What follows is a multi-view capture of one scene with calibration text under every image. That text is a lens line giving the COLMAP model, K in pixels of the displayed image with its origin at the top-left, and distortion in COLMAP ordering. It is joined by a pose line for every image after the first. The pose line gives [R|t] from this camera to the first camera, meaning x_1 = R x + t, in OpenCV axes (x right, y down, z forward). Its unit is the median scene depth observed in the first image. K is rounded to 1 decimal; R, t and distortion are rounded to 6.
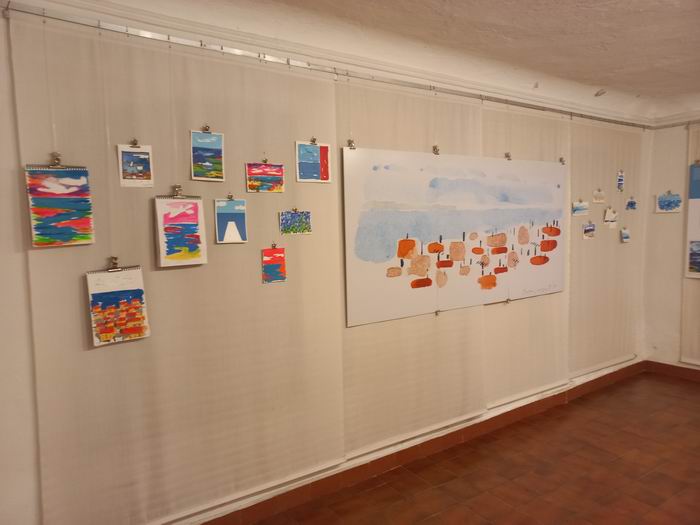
lens RADIAL K [[509.9, 0, 351.9], [0, 509.9, 266.7], [0, 0, 1]] dist [-0.004876, 0.072541]
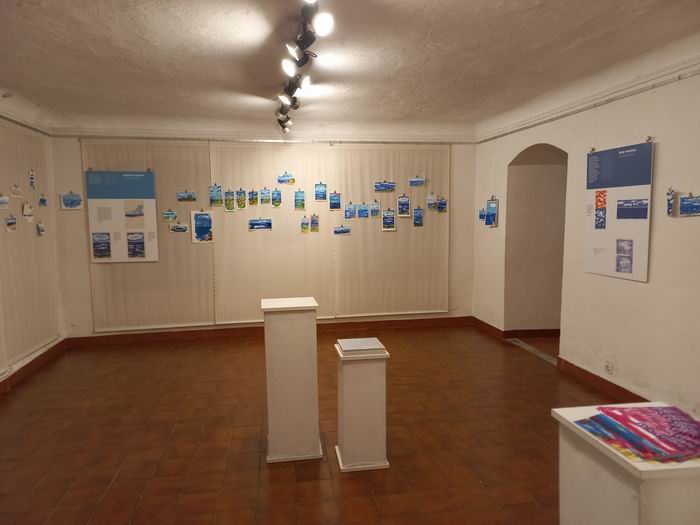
lens RADIAL K [[509.9, 0, 351.9], [0, 509.9, 266.7], [0, 0, 1]] dist [-0.004876, 0.072541]
pose [[0.430522, -0.081064, 0.898932, -0.187532], [0.088252, 0.994967, 0.047458, 0.027541], [-0.898255, 0.058901, 0.435509, -0.088962]]
